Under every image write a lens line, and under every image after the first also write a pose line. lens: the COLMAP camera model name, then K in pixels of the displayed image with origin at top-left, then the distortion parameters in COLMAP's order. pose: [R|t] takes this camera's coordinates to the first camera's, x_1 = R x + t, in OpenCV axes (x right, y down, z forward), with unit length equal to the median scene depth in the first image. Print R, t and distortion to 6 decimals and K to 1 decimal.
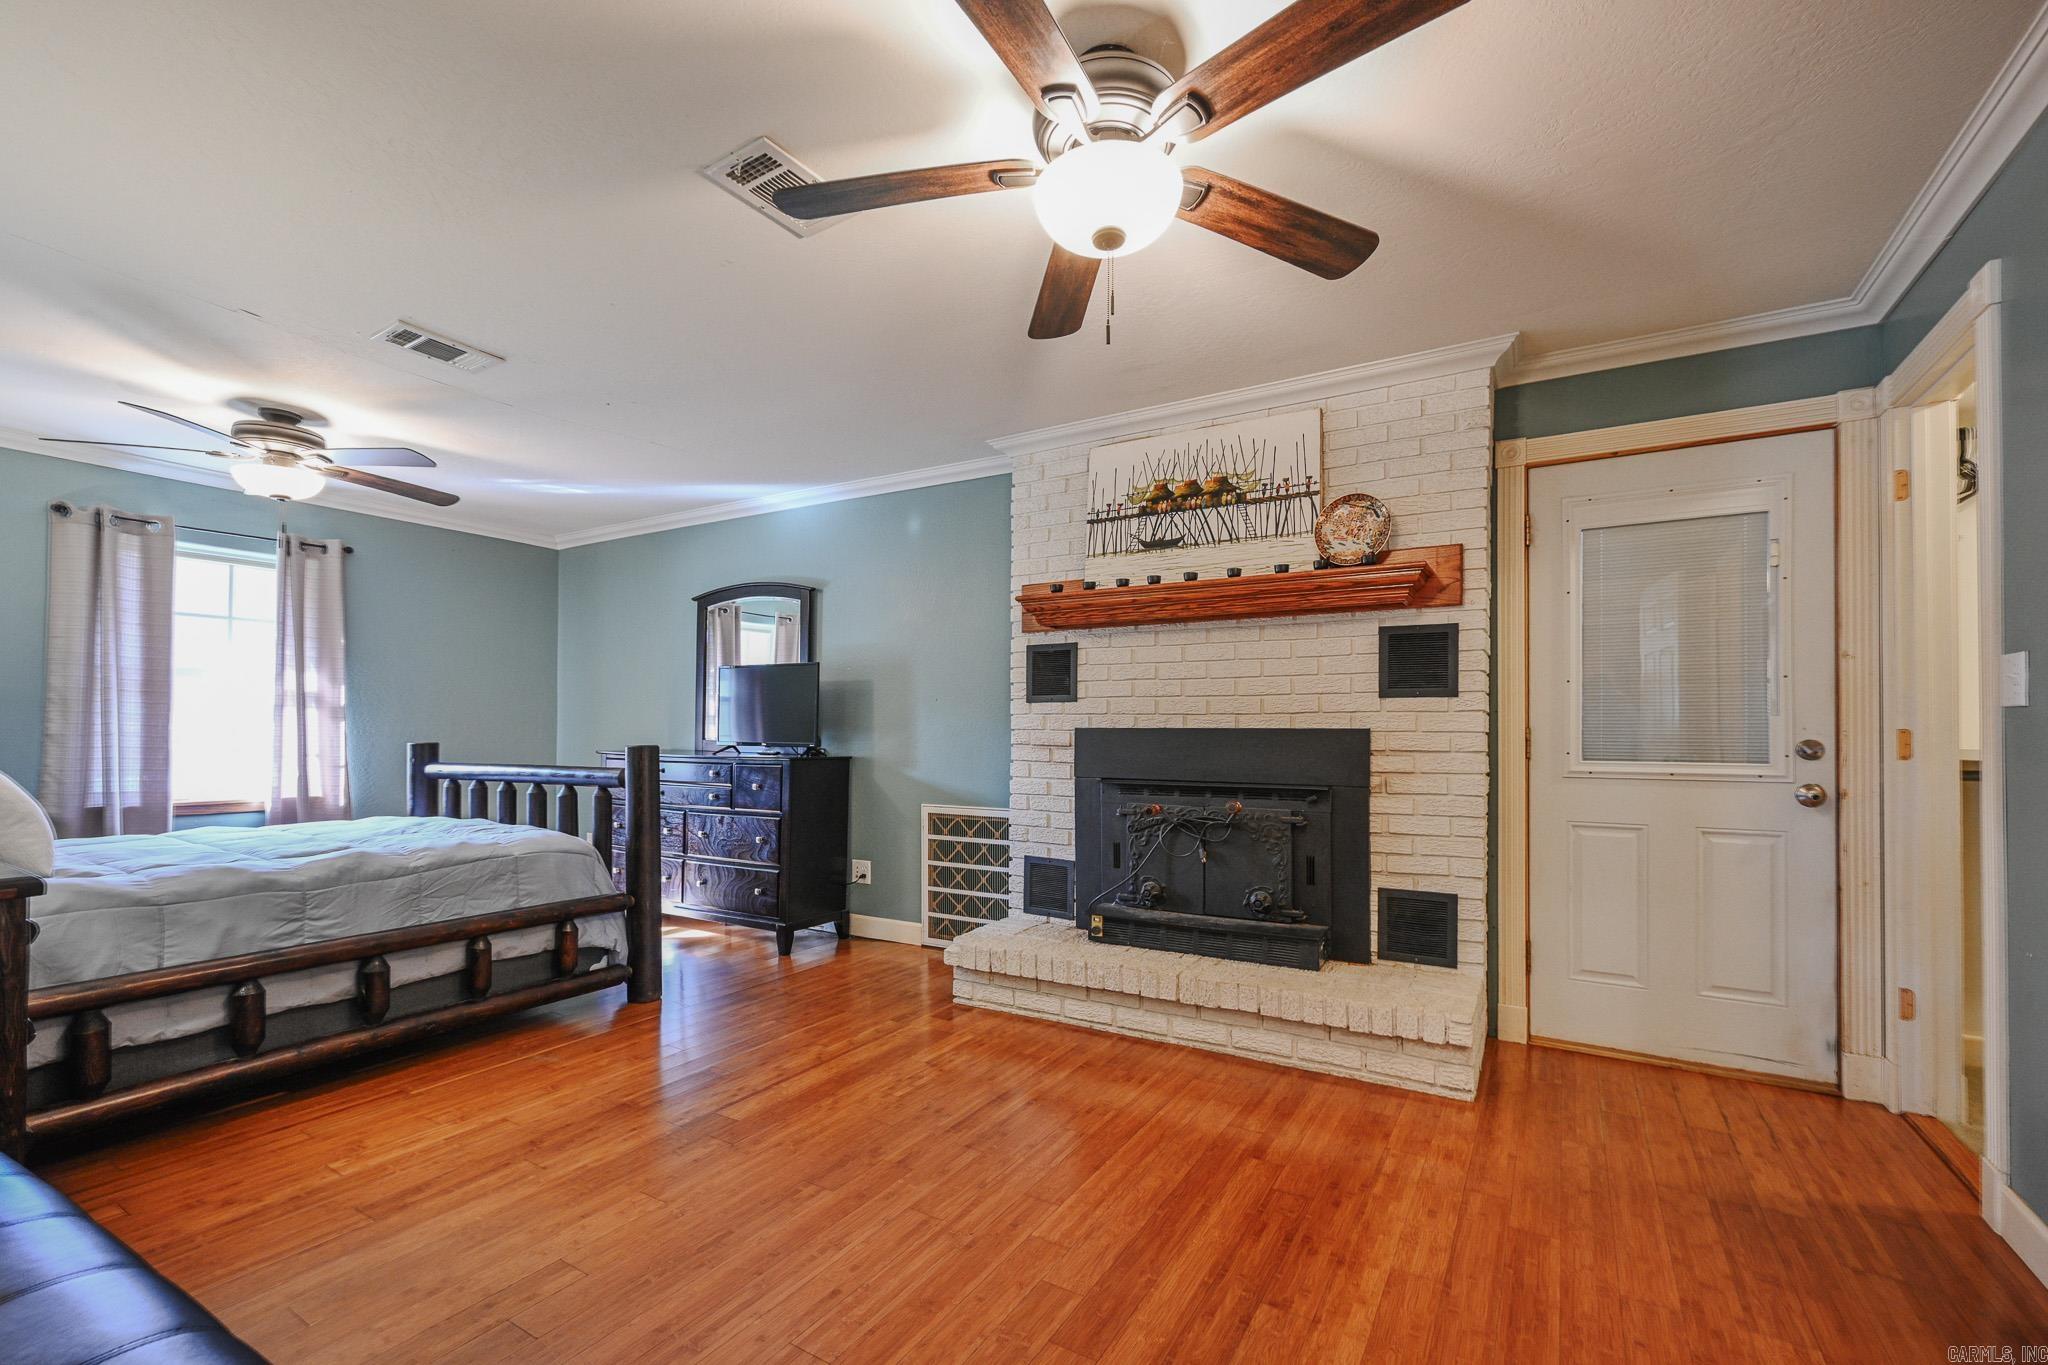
lens RADIAL K [[812.3, 0, 1038.5], [0, 812.3, 723.6], [0, 0, 1]] dist [-0.002929, -0.000330]
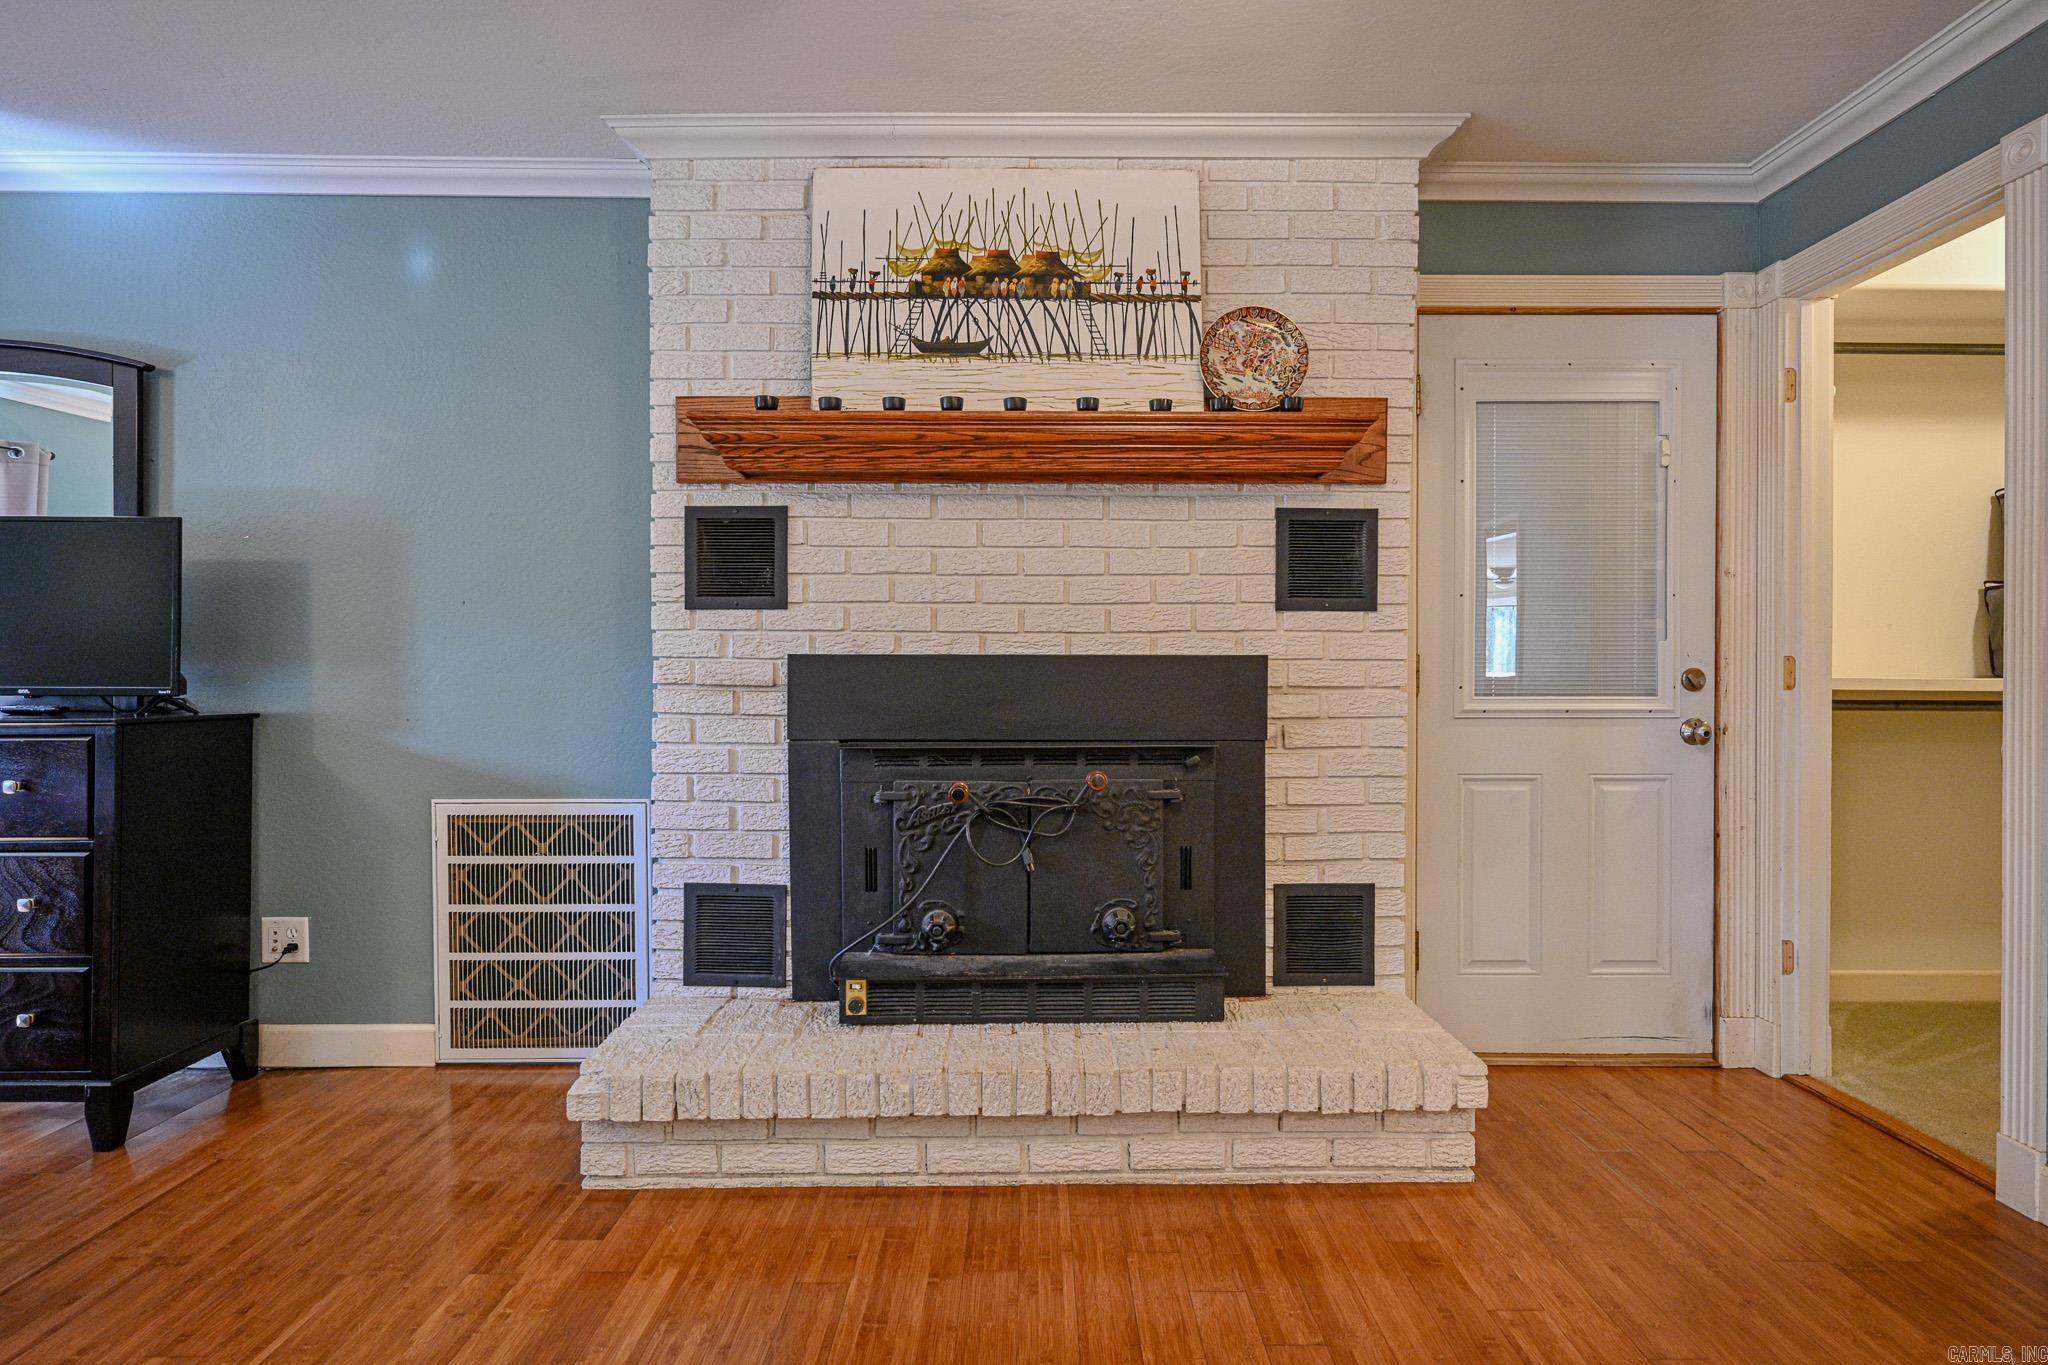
lens RADIAL K [[1025.9, 0, 1025.4], [0, 1025.9, 677.6], [0, 0, 1]] dist [-0.004499, 0.000200]
pose [[0.872520, -0.009283, 0.488490, -0.186005], [-0.001634, 0.999758, 0.021919, 0.006081], [-0.488576, -0.019923, 0.872294, 0.327118]]
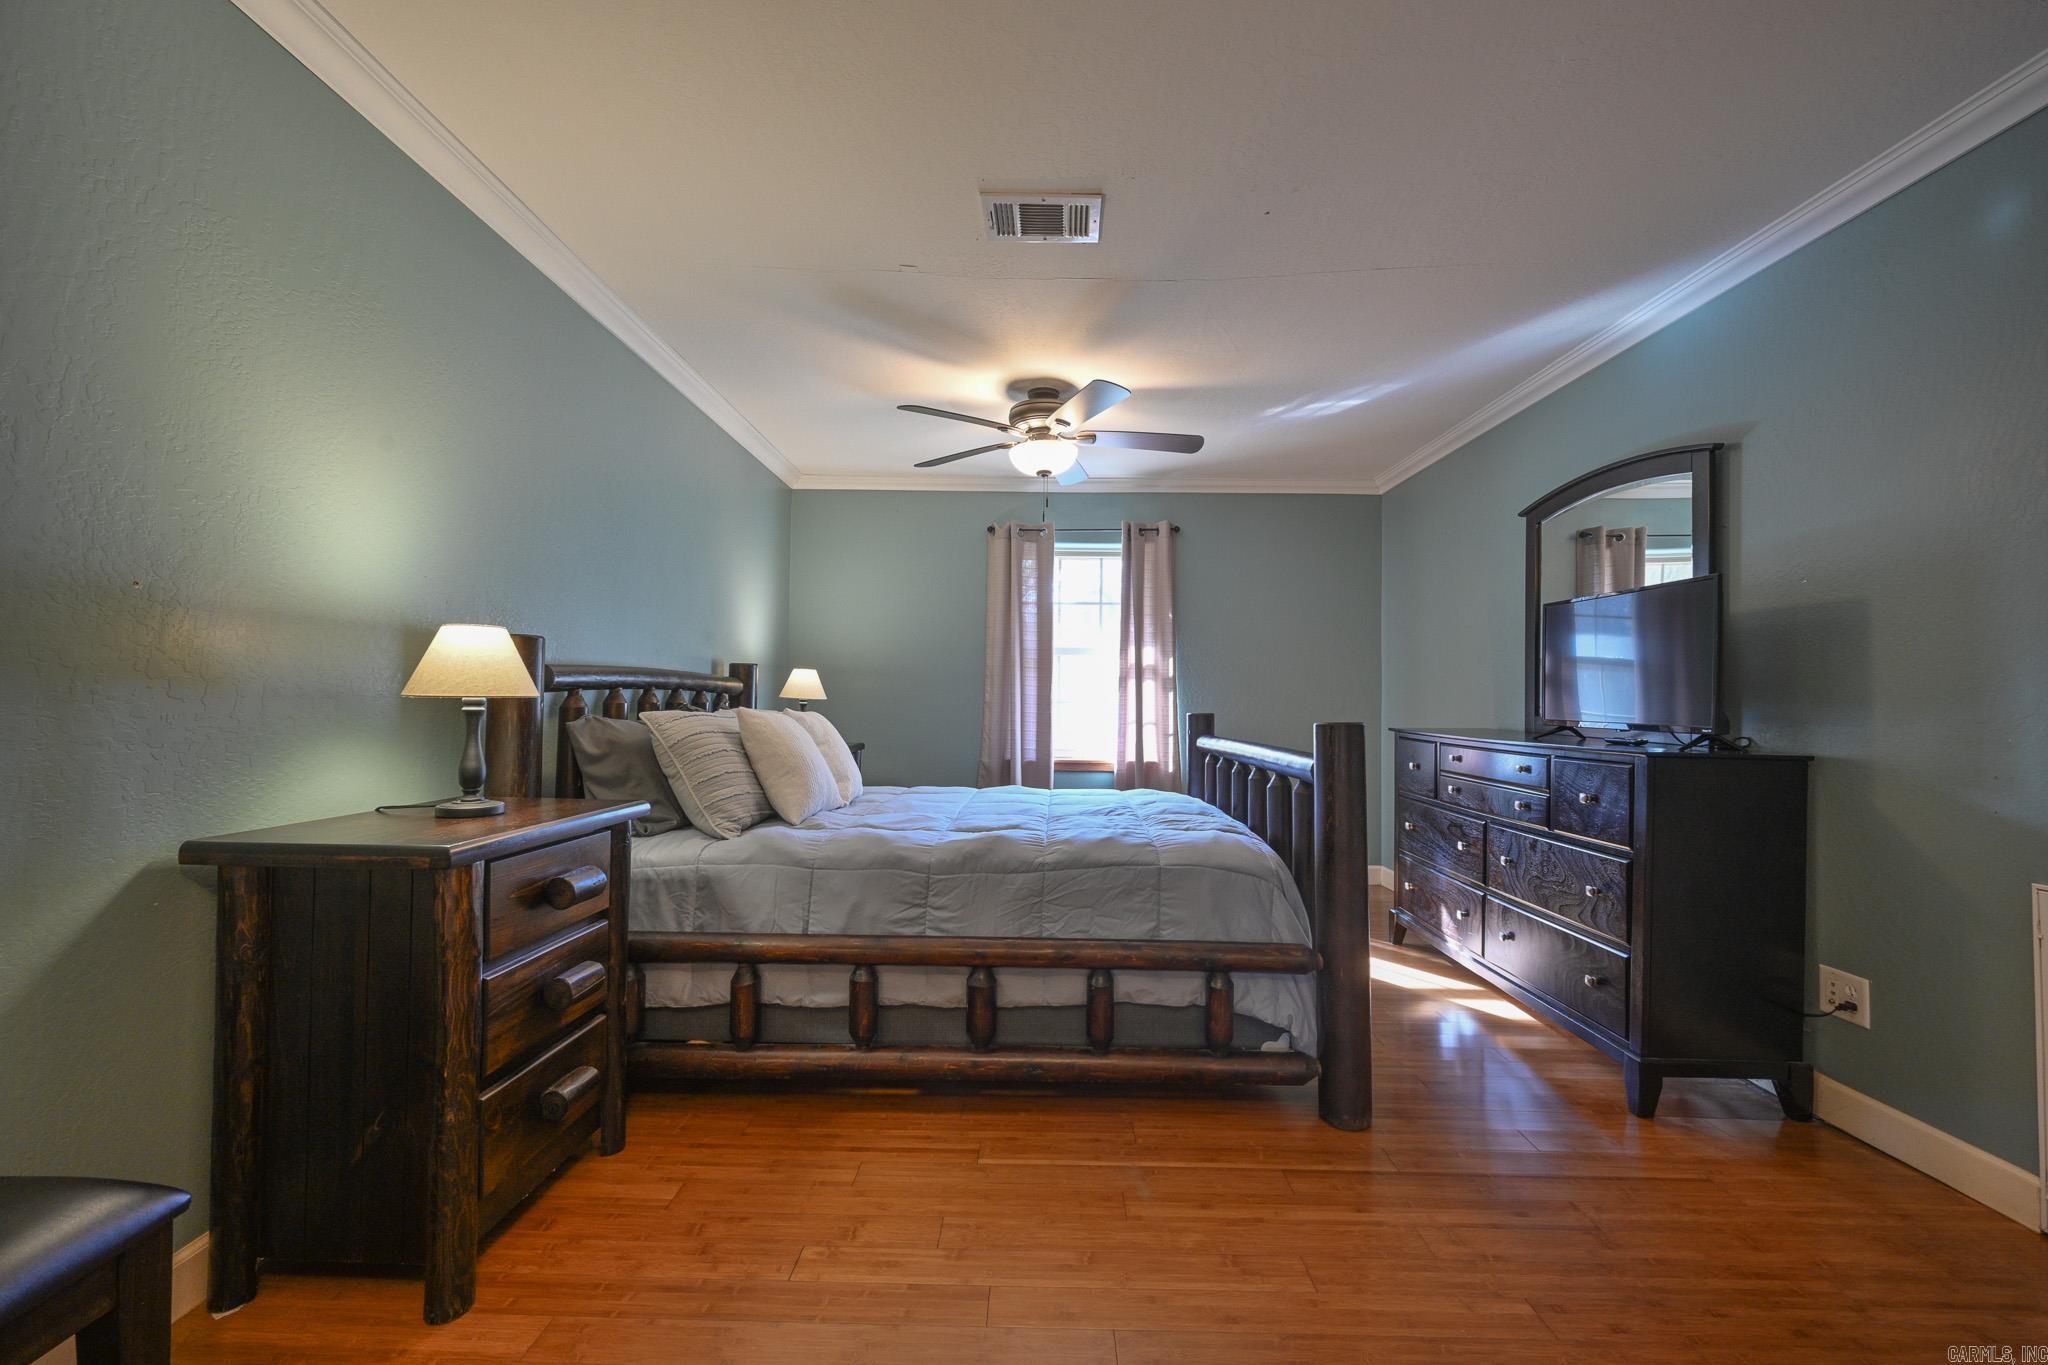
lens RADIAL K [[817.0, 0, 1020.6], [0, 817.0, 680.9], [0, 0, 1]] dist [-0.001975, 0.001399]
pose [[0.491687, -0.017244, -0.870601, -0.048102], [-0.001257, 0.999789, -0.020513, 0.007986], [0.870771, 0.011181, 0.491562, 0.488194]]
